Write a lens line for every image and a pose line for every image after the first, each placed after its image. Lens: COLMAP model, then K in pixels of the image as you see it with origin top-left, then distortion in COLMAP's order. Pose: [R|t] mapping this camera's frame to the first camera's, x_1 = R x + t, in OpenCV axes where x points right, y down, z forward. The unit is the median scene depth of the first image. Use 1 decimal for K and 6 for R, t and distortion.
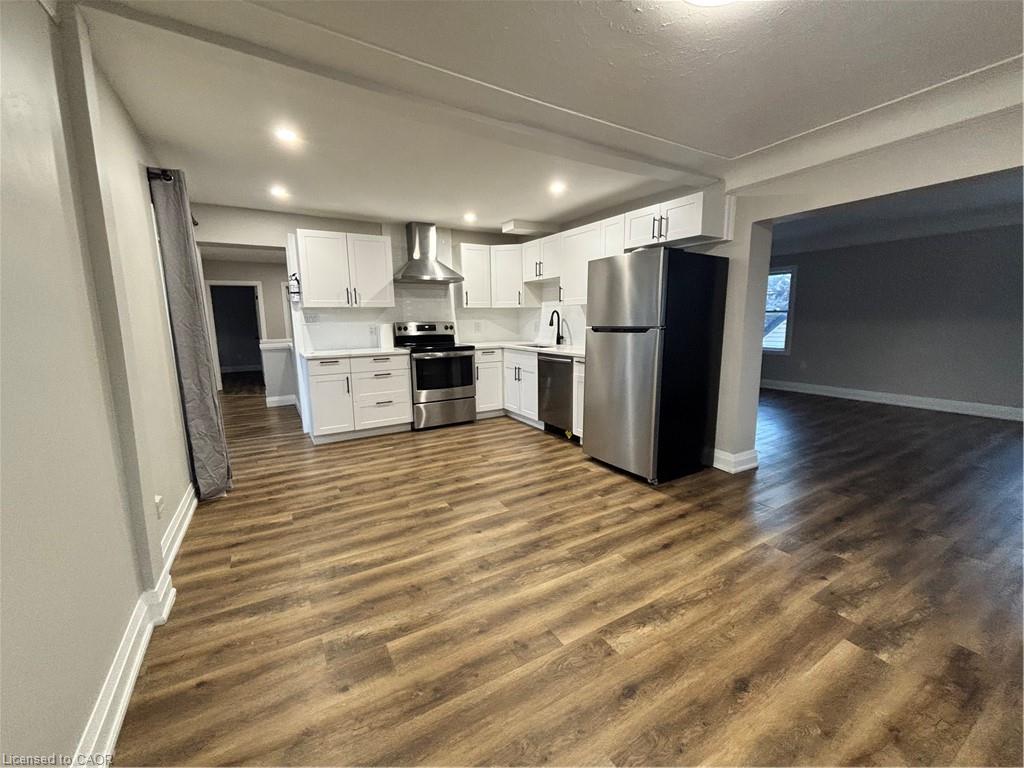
lens RADIAL K [[411.2, 0, 513.5], [0, 411.2, 383.4], [0, 0, 1]] dist [-0.003396, 0.001036]
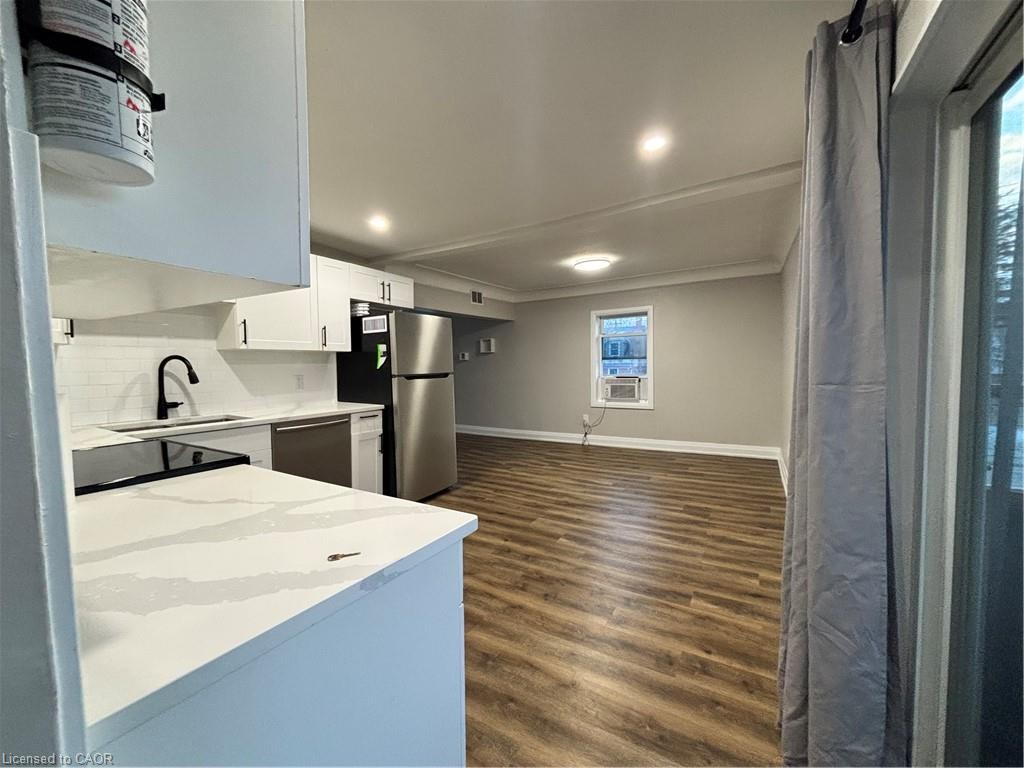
lens RADIAL K [[411.2, 0, 511.6], [0, 411.2, 380.0], [0, 0, 1]] dist [-0.003396, 0.001036]
pose [[-0.469810, -0.021858, 0.882497, -1.070069], [0.157265, 0.981629, 0.108036, -0.249268], [-0.868646, 0.189542, -0.457742, 1.581735]]
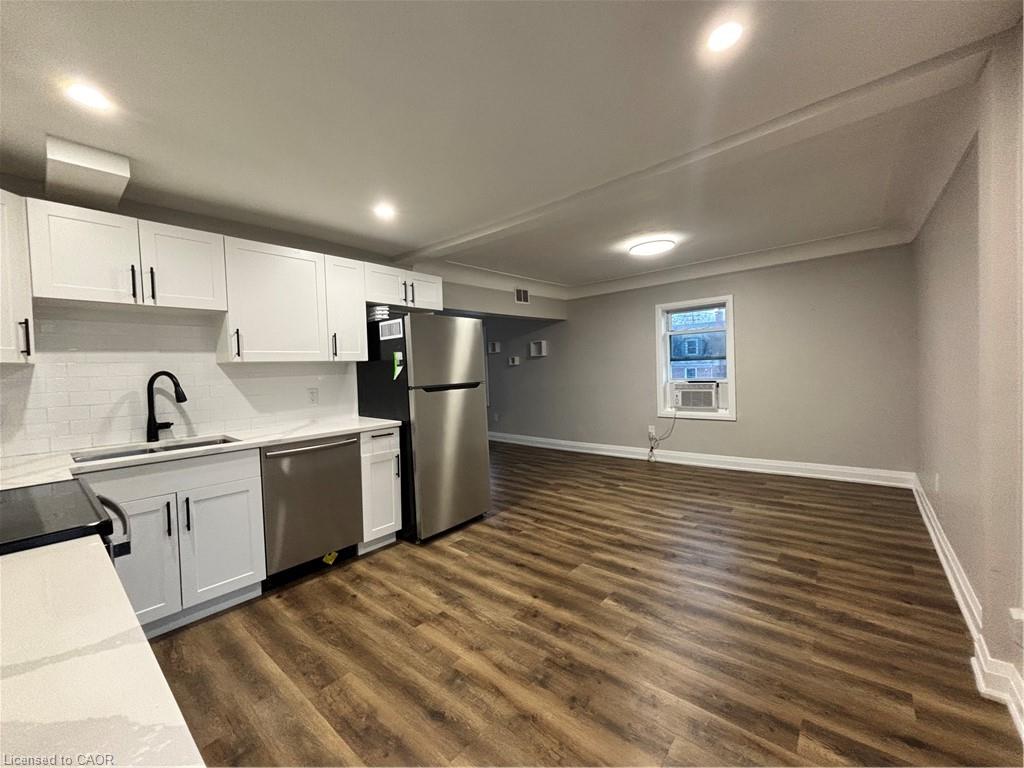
lens RADIAL K [[411.2, 0, 512.1], [0, 411.2, 382.0], [0, 0, 1]] dist [-0.003396, 0.001036]
pose [[-0.314840, -0.015166, 0.949024, -0.904025], [0.187621, 0.979148, 0.077891, -0.231995], [-0.930416, 0.202580, -0.305430, 1.390988]]
